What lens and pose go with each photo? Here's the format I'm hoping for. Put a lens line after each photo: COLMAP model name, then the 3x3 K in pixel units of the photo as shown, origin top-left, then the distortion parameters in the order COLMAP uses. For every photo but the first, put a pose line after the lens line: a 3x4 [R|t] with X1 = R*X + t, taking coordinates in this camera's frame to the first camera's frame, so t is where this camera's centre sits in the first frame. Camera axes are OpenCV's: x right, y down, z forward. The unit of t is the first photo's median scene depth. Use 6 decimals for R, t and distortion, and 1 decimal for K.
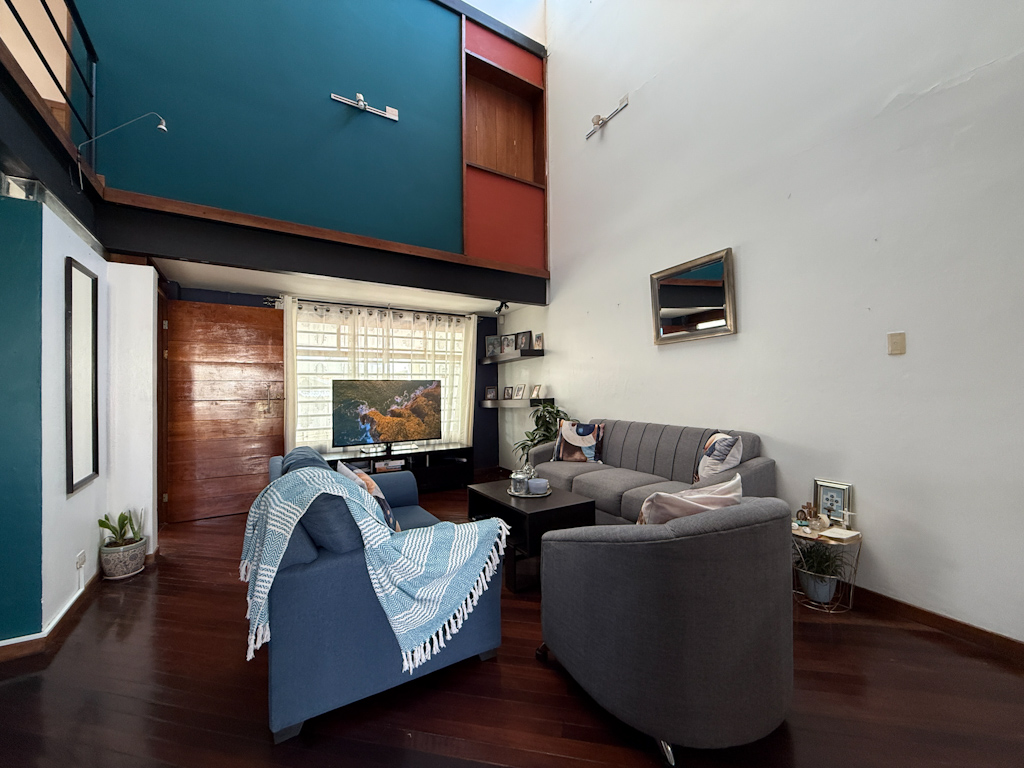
lens RADIAL K [[405.7, 0, 512.0], [0, 405.7, 384.0], [0, 0, 1]] dist [-0.002422, -0.000050]
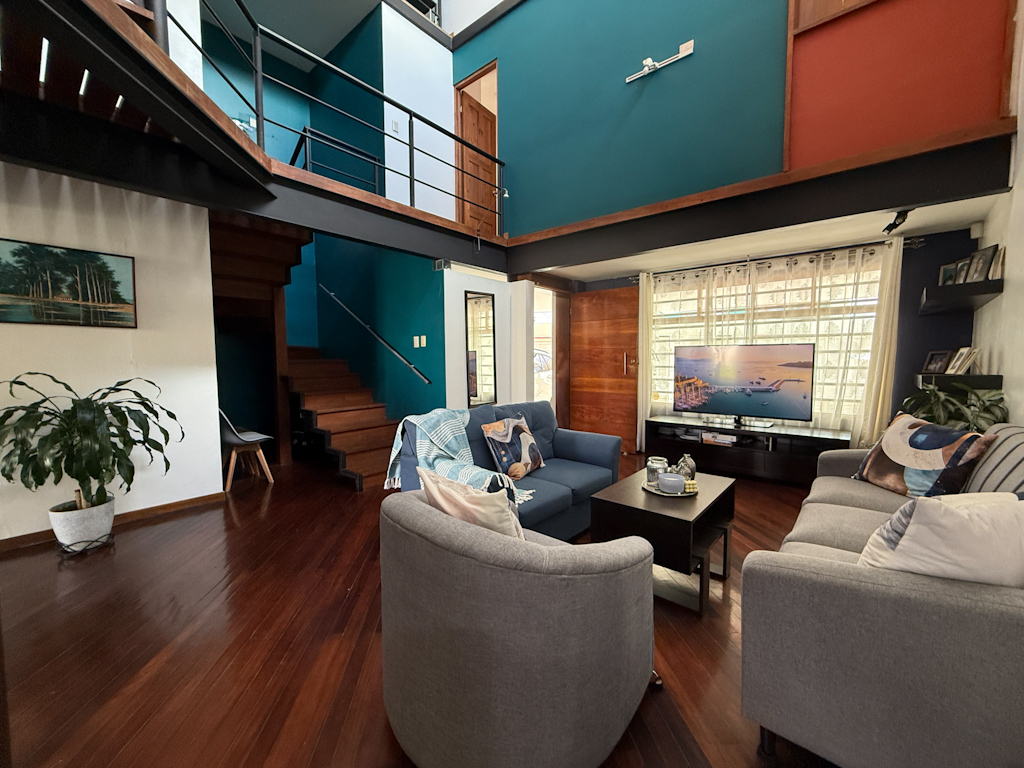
lens RADIAL K [[412.1, 0, 518.9], [0, 412.1, 383.7], [0, 0, 1]] dist [-0.001238, -0.000013]
pose [[0.304498, 0.072303, -0.949765, 0.433294], [0.018682, 0.996470, 0.081848, -0.008487], [0.952330, -0.042666, 0.302073, 0.287216]]
